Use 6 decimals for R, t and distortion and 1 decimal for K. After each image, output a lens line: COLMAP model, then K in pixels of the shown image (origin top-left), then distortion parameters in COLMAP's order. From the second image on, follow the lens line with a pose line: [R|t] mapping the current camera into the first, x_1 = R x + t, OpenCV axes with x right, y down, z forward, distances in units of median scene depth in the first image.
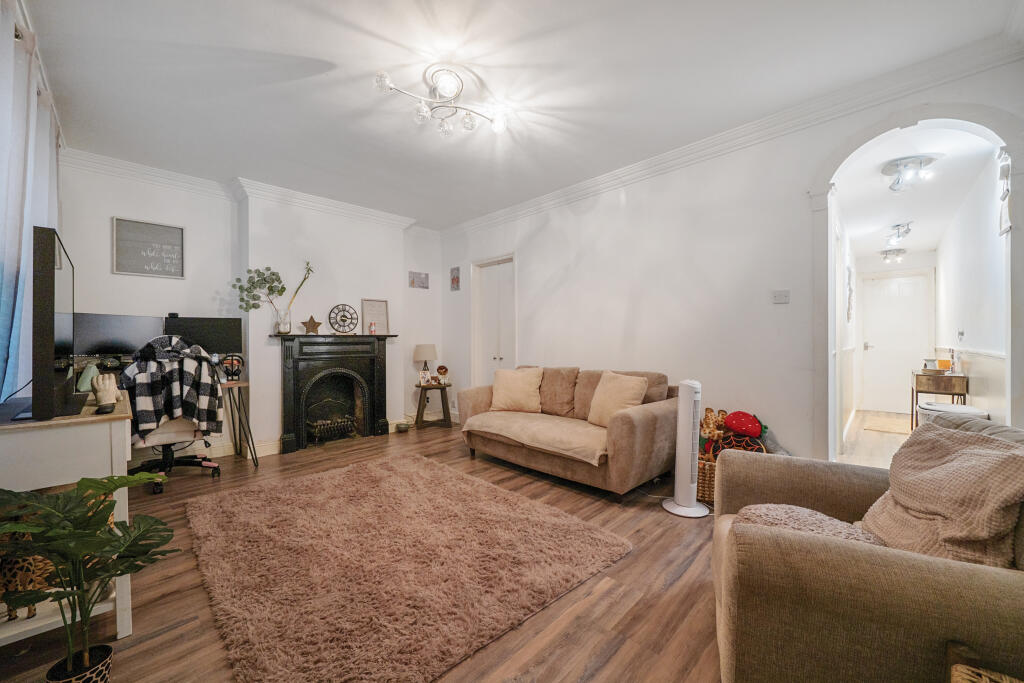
lens RADIAL K [[403.7, 0, 510.6], [0, 403.7, 341.0], [0, 0, 1]] dist [0.001137, 0.000309]
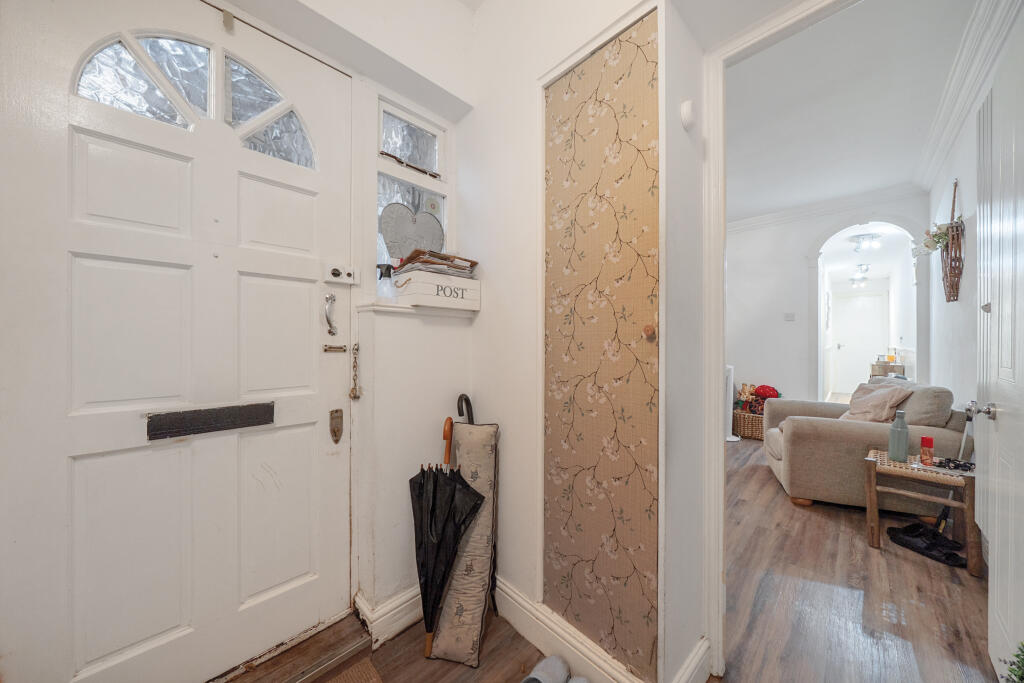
lens RADIAL K [[353.7, 0, 528.6], [0, 353.7, 341.4], [0, 0, 1]] dist [-0.000883, -0.000119]
pose [[0.999994, 0.002325, 0.002520, -0.317834], [-0.002324, 0.999997, -0.000402, -0.001530], [-0.002521, 0.000396, 0.999997, -0.353825]]
